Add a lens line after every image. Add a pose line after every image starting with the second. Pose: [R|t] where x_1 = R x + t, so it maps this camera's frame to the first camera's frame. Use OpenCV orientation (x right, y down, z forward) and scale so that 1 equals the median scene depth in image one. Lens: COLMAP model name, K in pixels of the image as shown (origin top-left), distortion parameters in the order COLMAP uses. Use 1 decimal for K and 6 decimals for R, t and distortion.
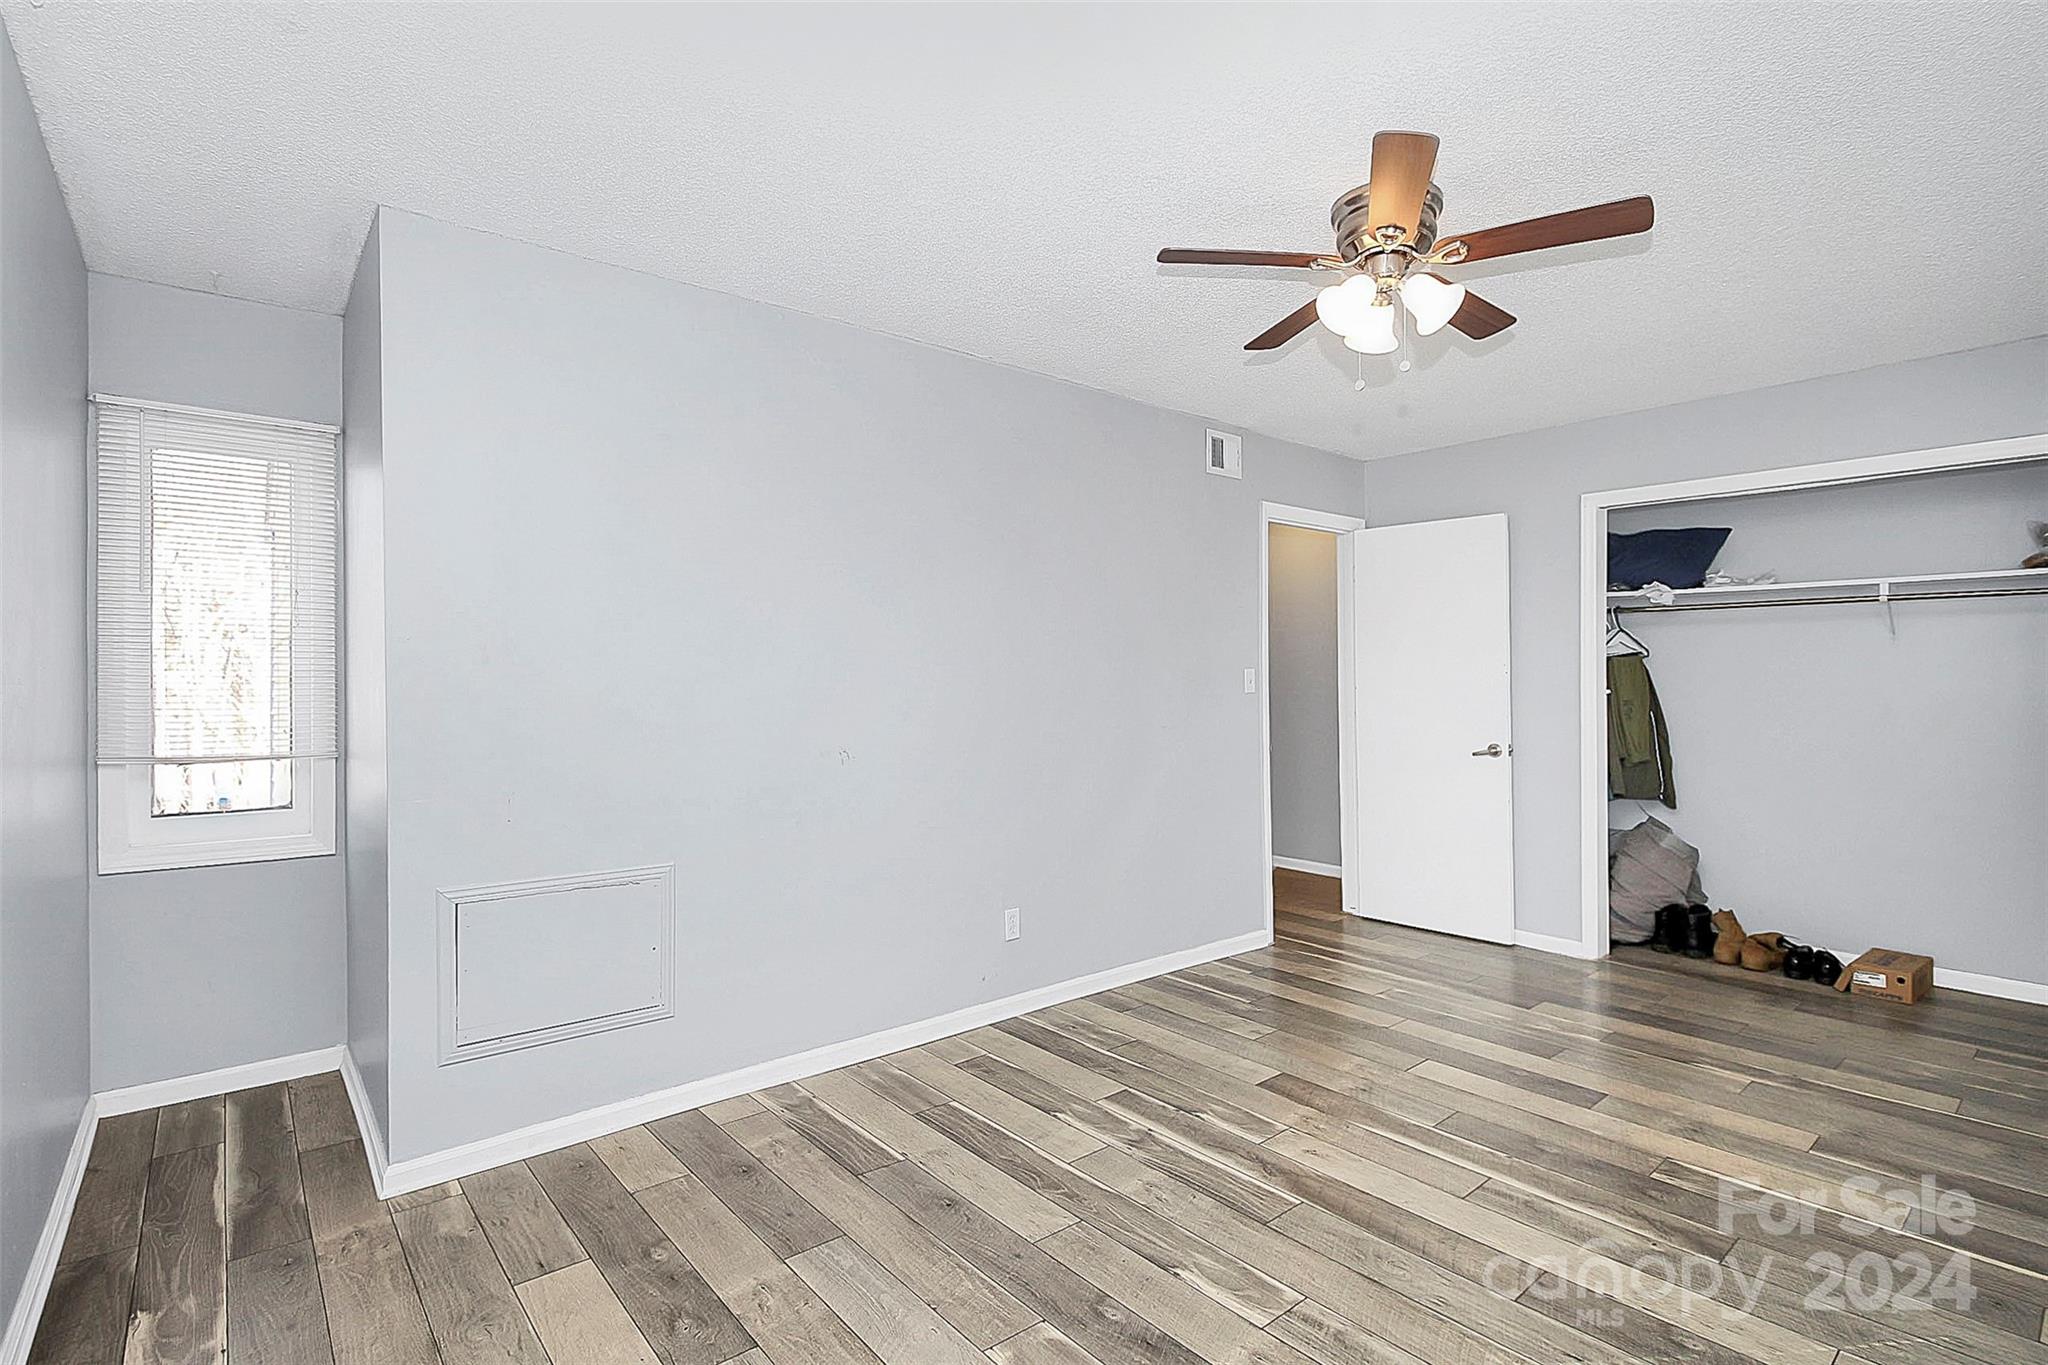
lens RADIAL K [[976.3, 0, 1026.5], [0, 976.3, 697.3], [0, 0, 1]] dist [0.007388, -0.009867]
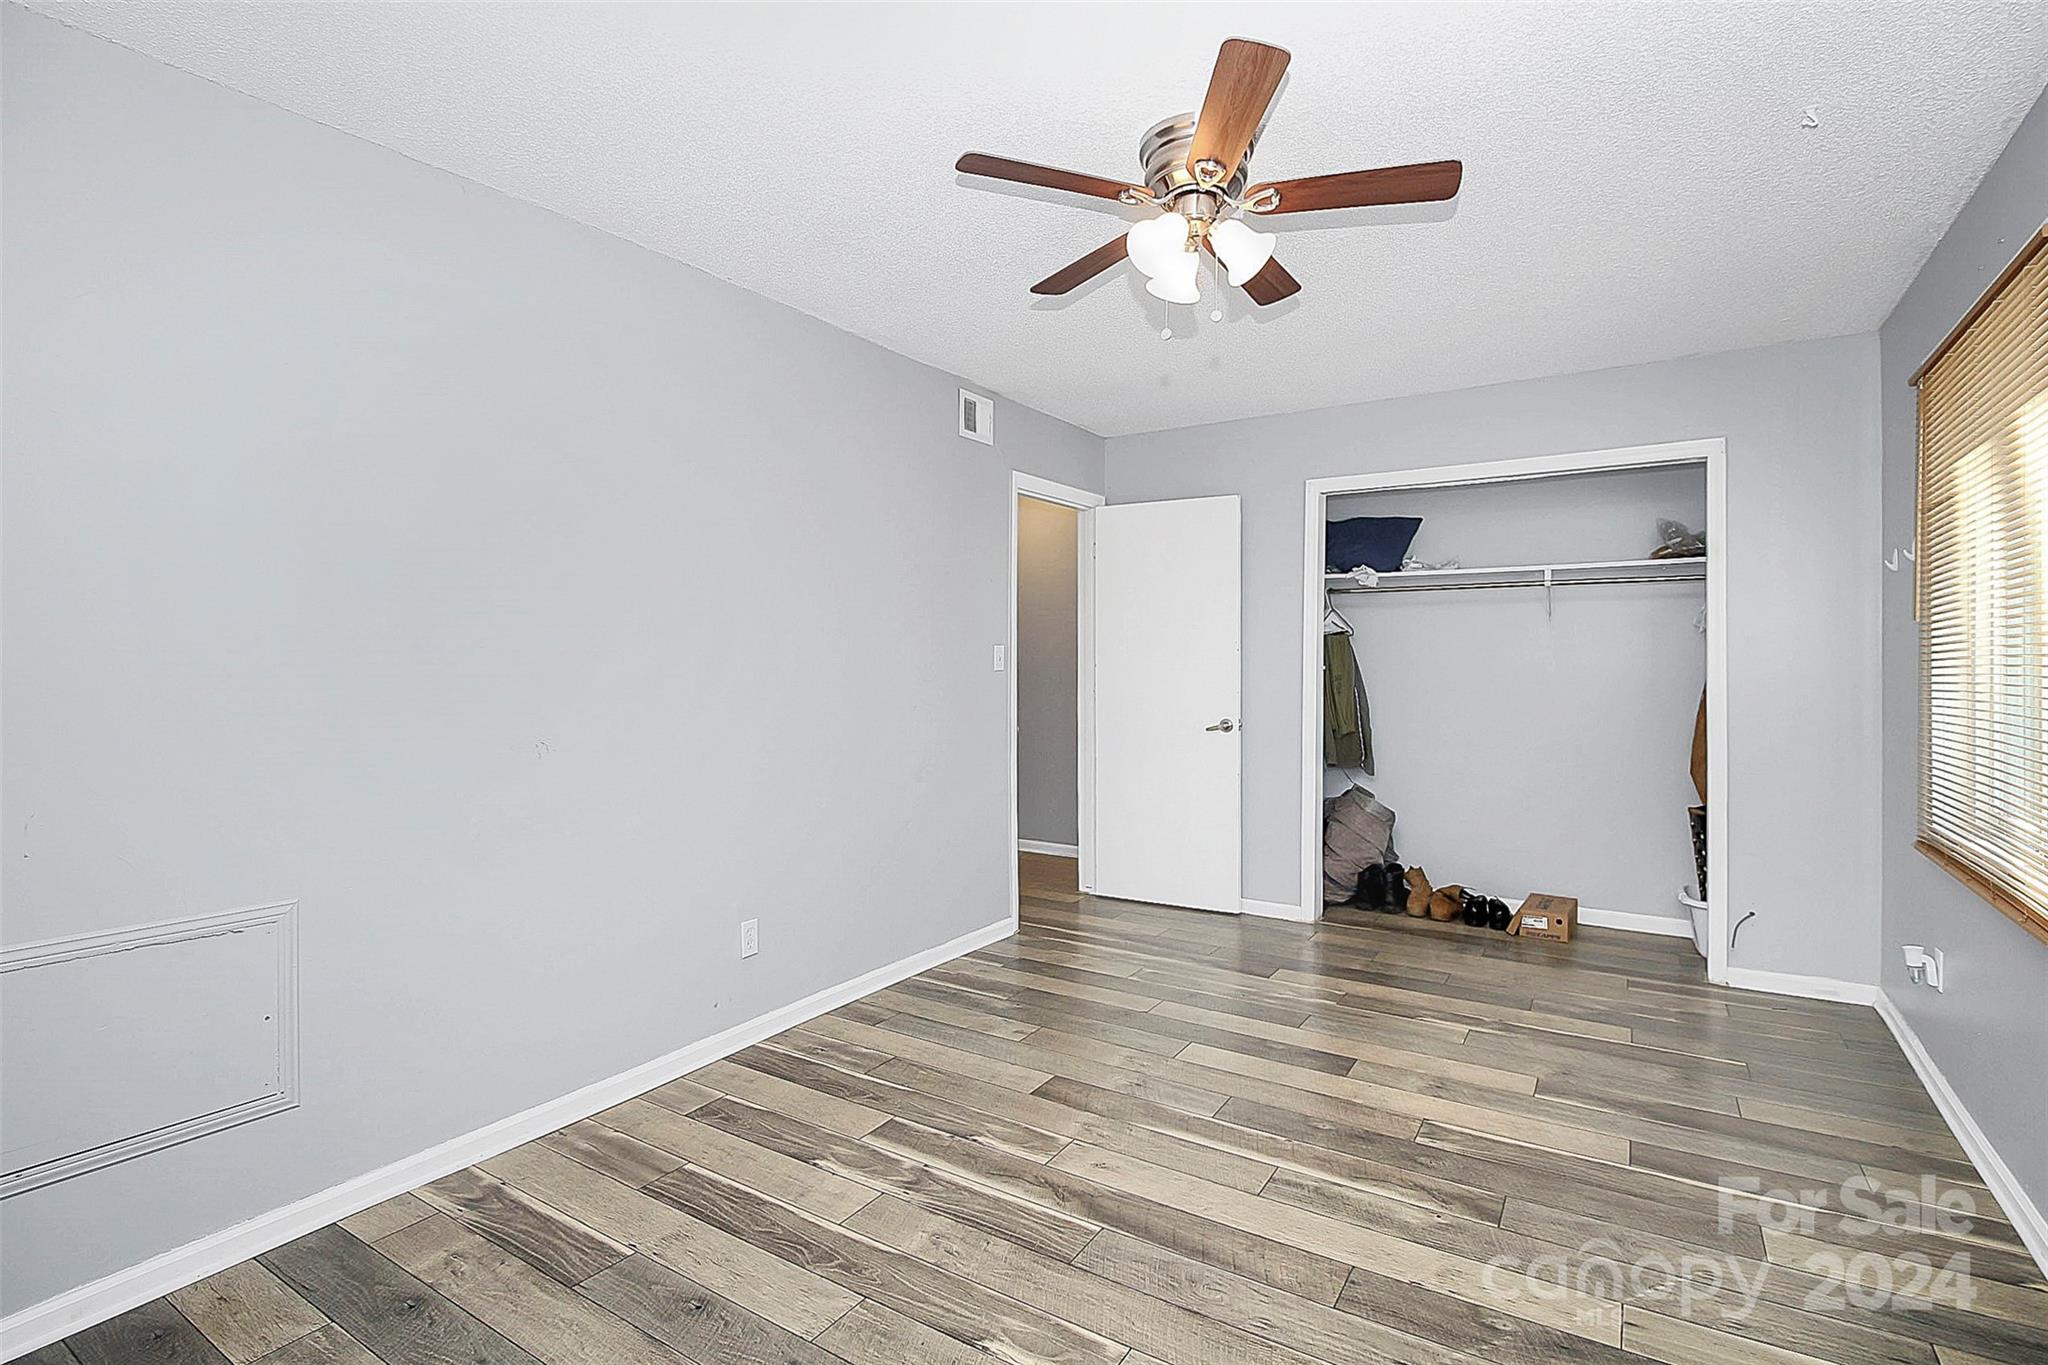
lens RADIAL K [[976.3, 0, 1006.8], [0, 976.3, 665.9], [0, 0, 1]] dist [0.007388, -0.009867]
pose [[0.958744, -0.005325, 0.284221, -0.049216], [0.008899, 0.999897, -0.011286, 0.001336], [-0.284132, 0.013350, 0.958692, 0.118011]]
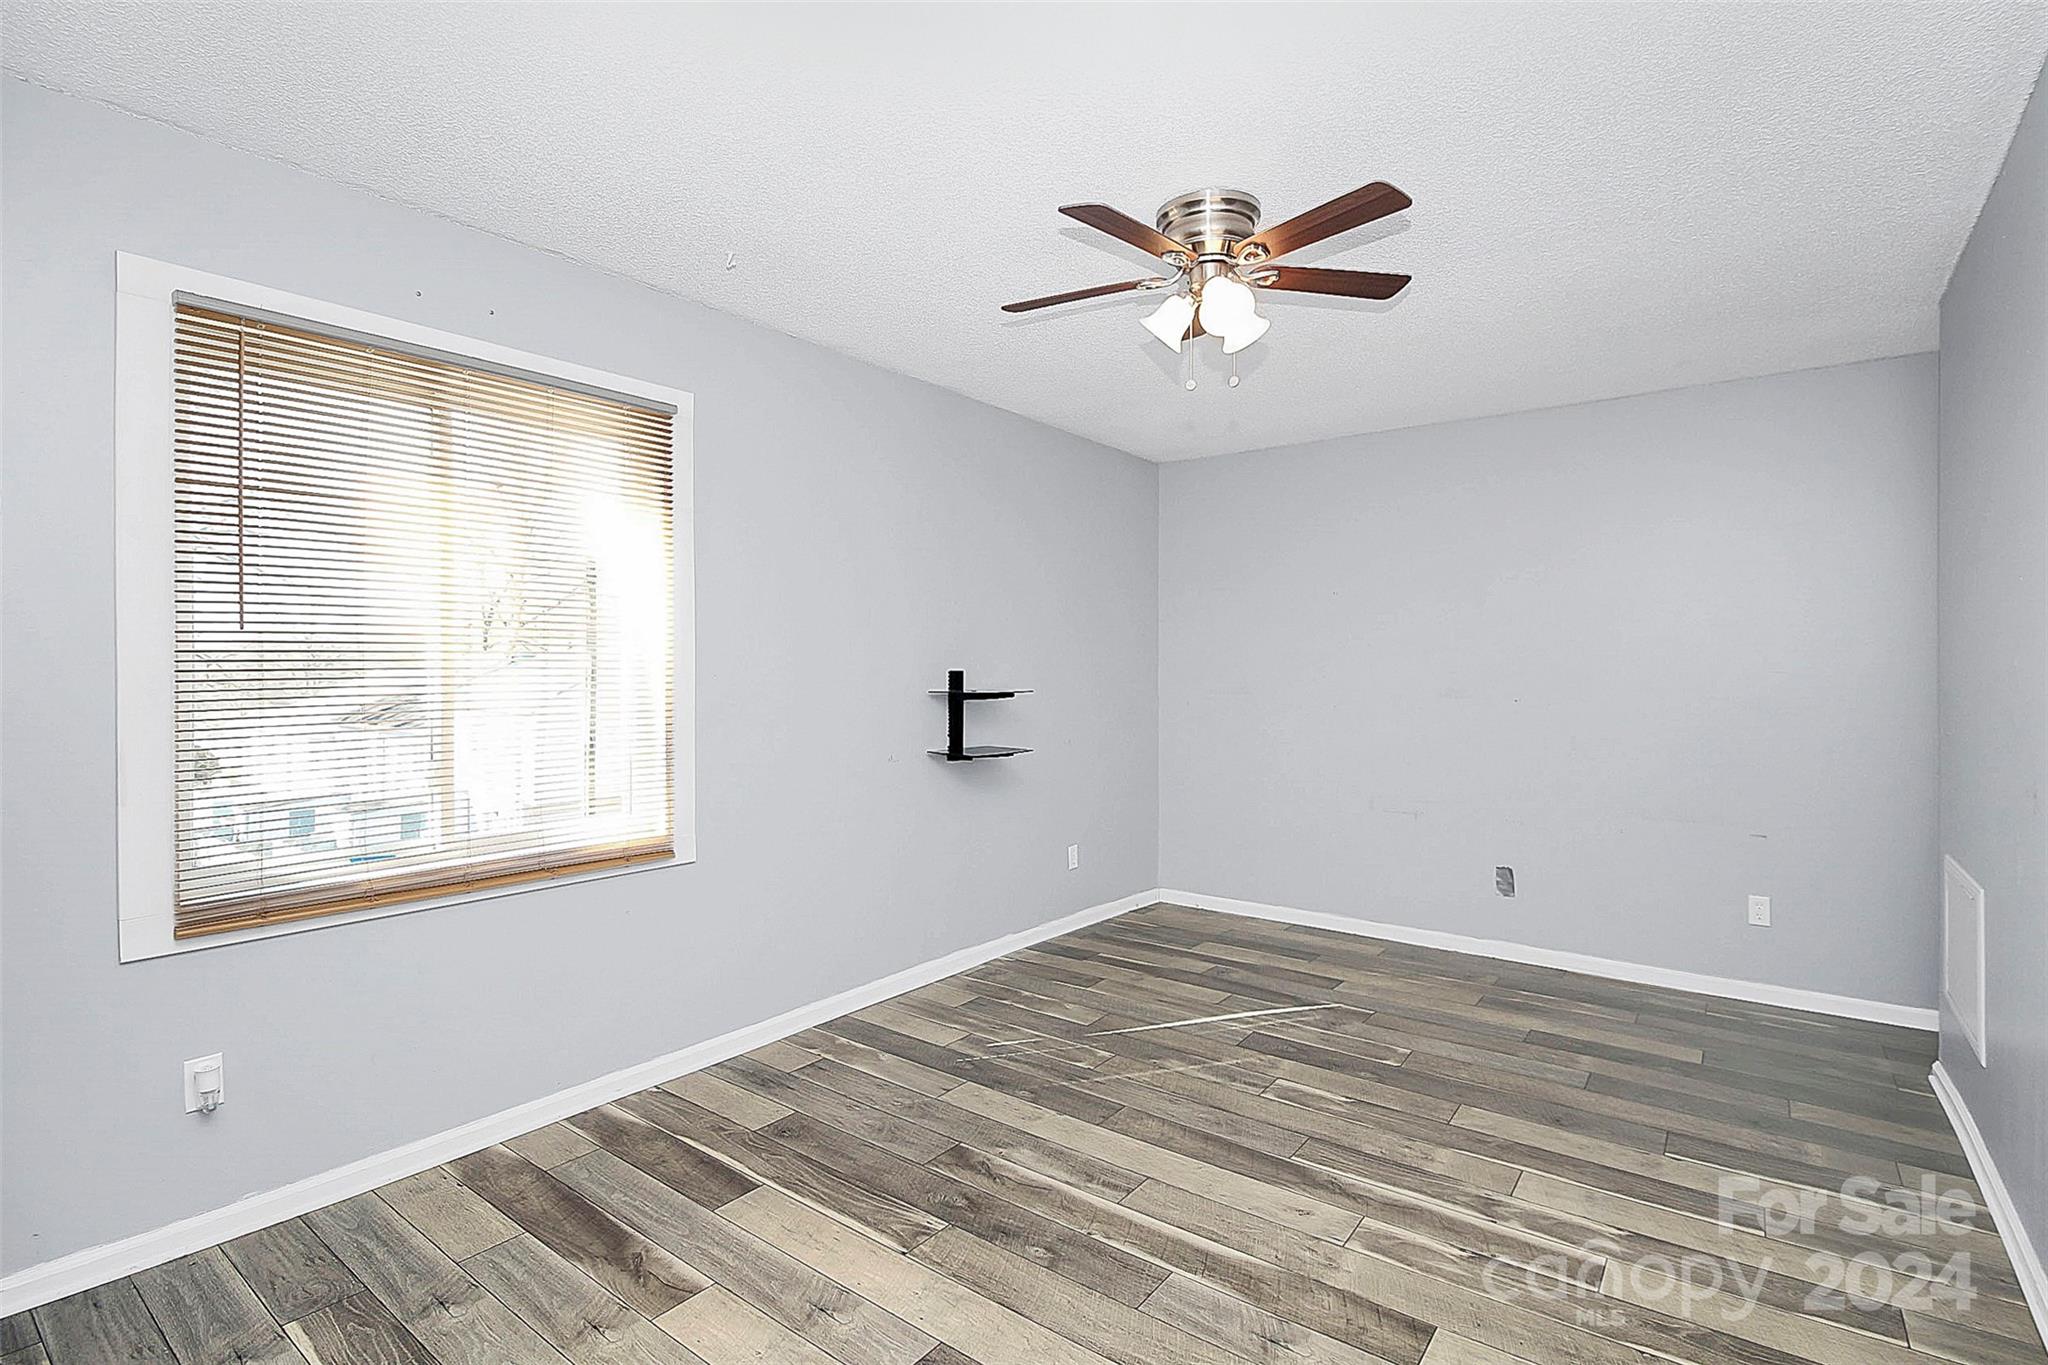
lens RADIAL K [[976.3, 0, 1014.7], [0, 976.3, 672.9], [0, 0, 1]] dist [0.007388, -0.009867]
pose [[-0.977075, -0.011185, -0.212603, 0.667426], [-0.014491, 0.999797, 0.013998, -0.027699], [0.212404, 0.016758, -0.977038, 1.622504]]
